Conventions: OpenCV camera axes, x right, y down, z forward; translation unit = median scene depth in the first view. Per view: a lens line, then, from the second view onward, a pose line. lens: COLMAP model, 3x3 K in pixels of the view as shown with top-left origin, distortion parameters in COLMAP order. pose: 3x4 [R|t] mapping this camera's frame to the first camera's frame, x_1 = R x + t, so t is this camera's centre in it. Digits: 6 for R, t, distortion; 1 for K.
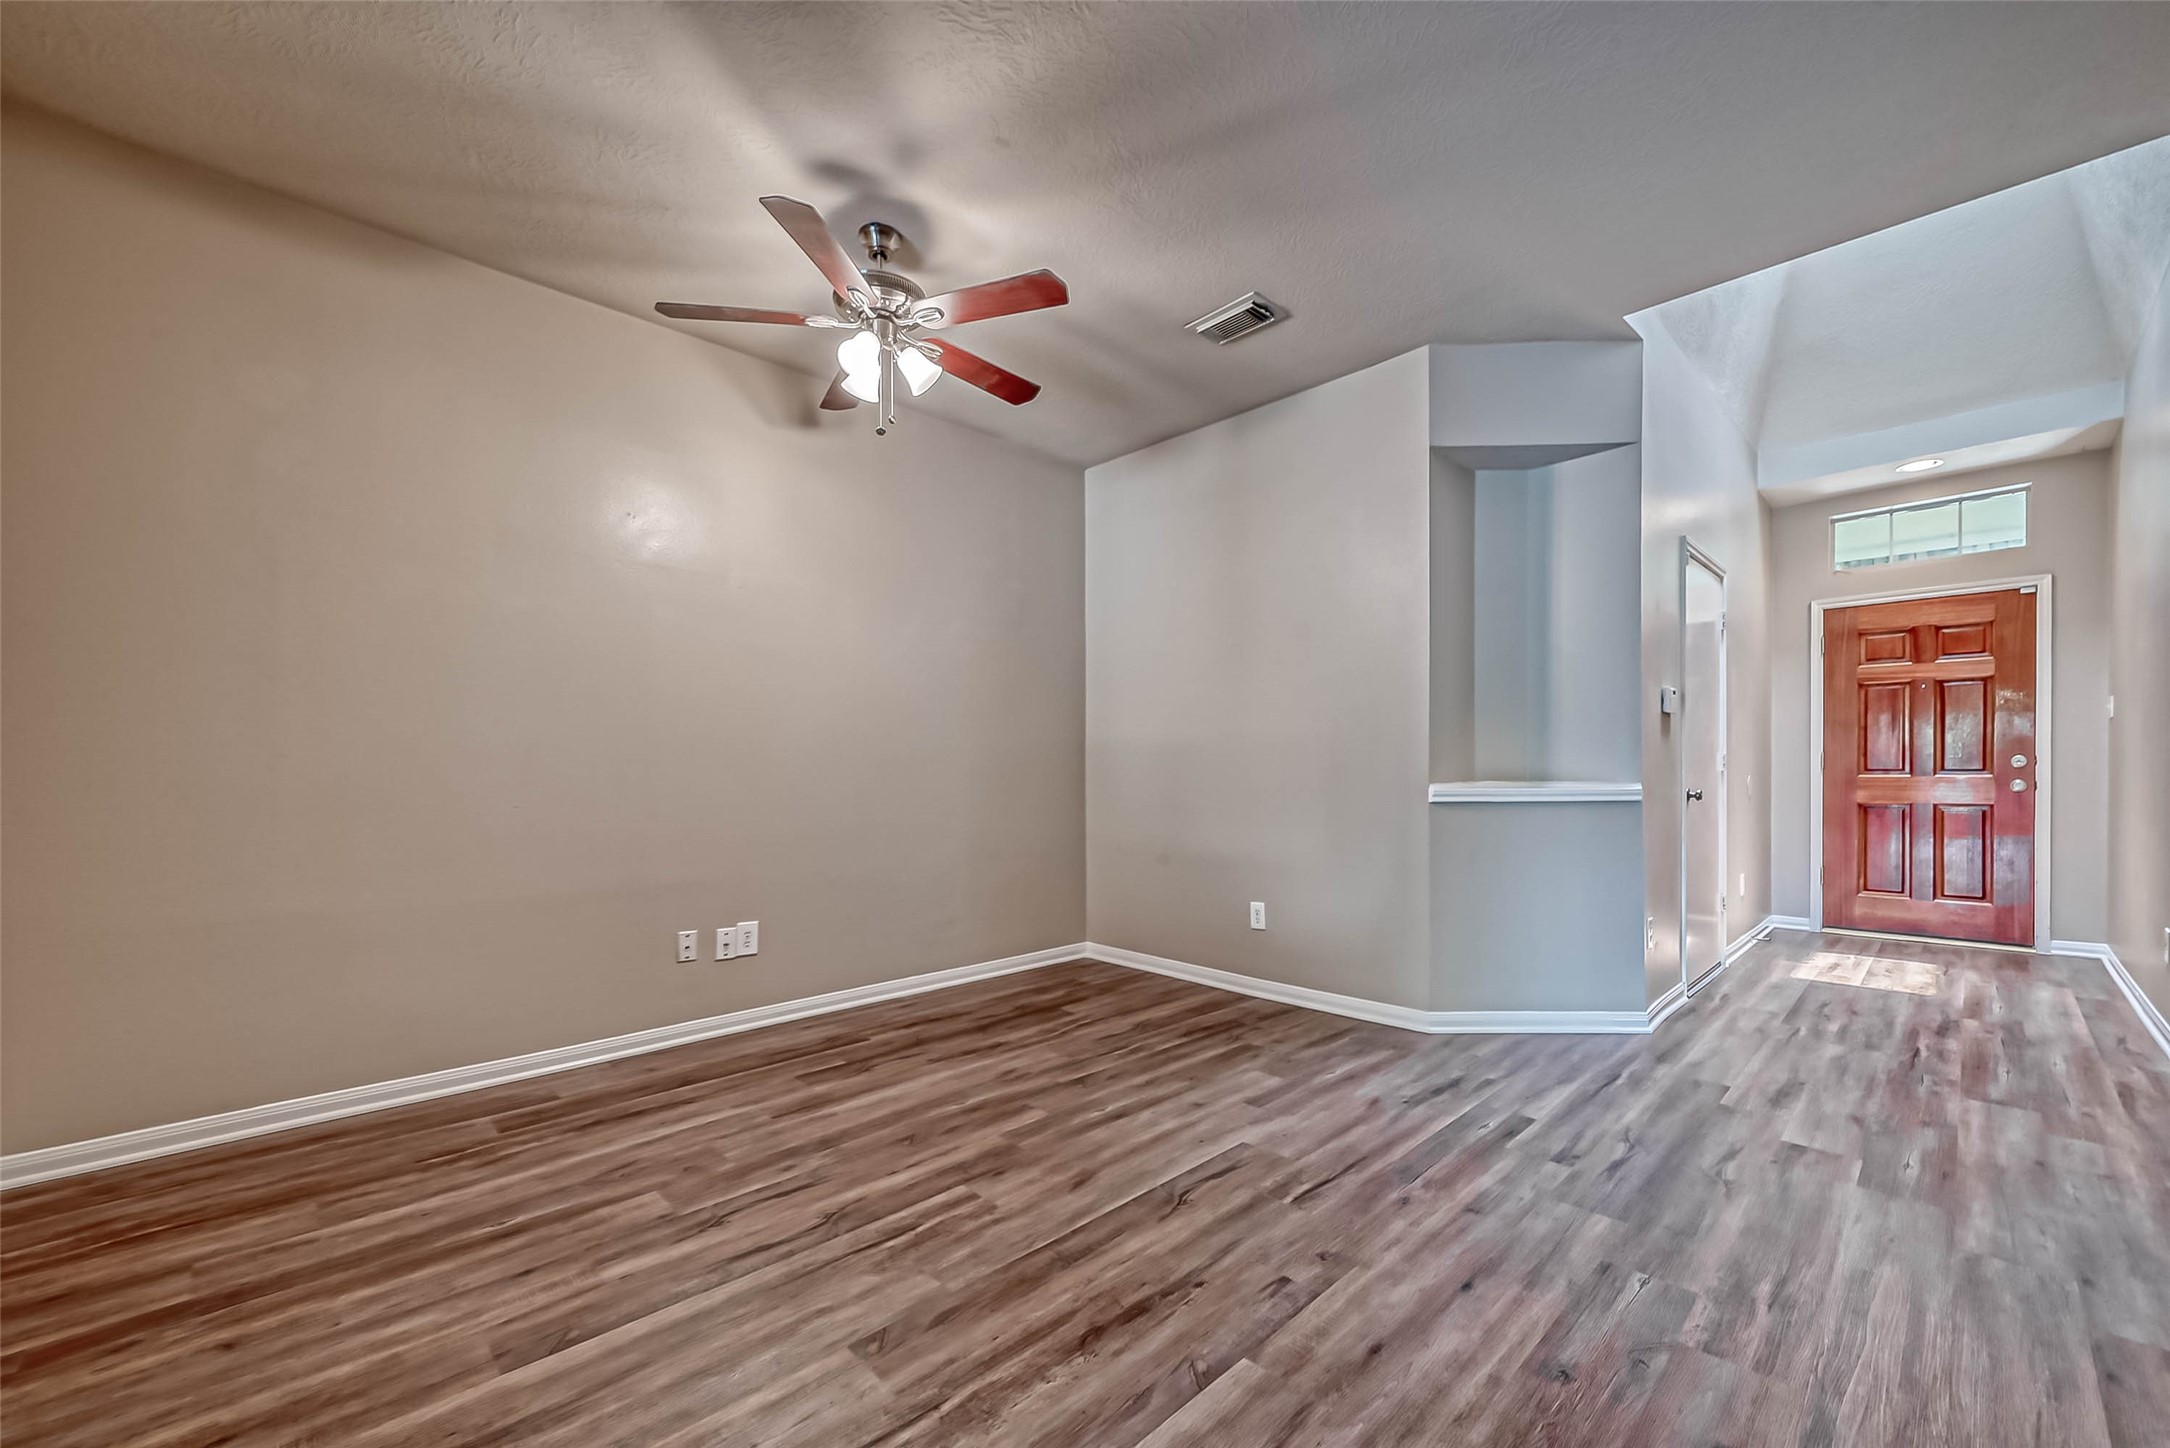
lens RADIAL K [[857.8, 0, 1082.2], [0, 857.8, 786.4], [0, 0, 1]] dist [-0.002029, 0.000001]
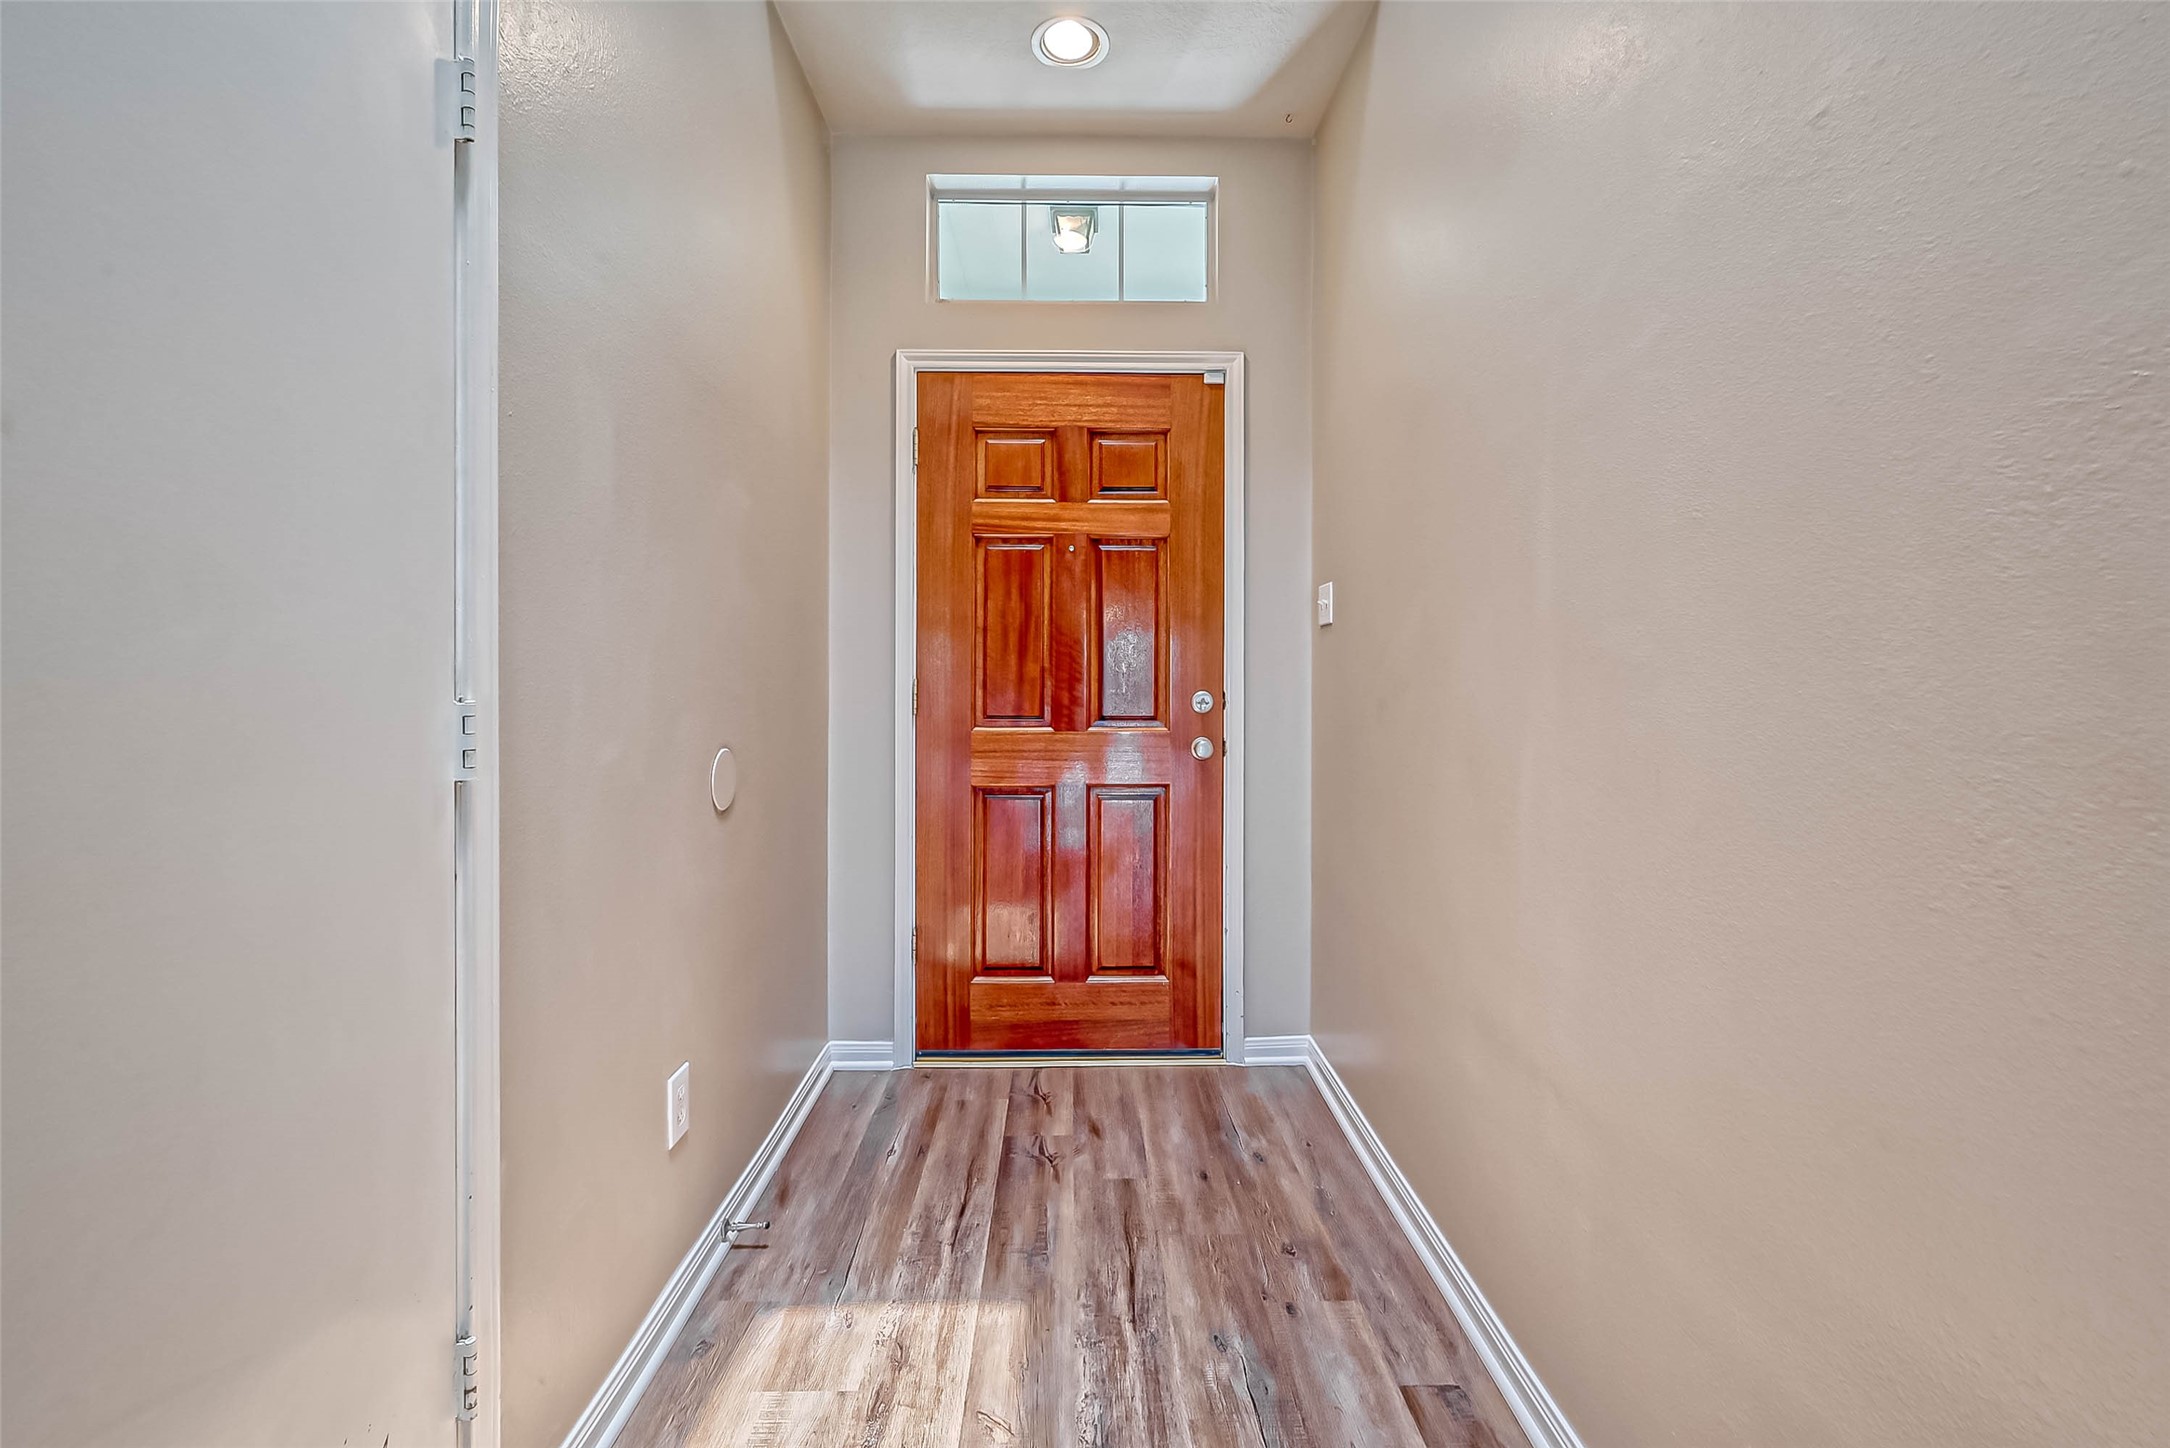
lens RADIAL K [[857.8, 0, 1089.1], [0, 857.8, 722.1], [0, 0, 1]] dist [-0.002029, 0.000001]
pose [[0.686190, 0.001129, 0.727422, 0.627393], [0.003403, 0.999983, -0.004762, -0.014011], [-0.727415, 0.005743, 0.686174, 0.651485]]
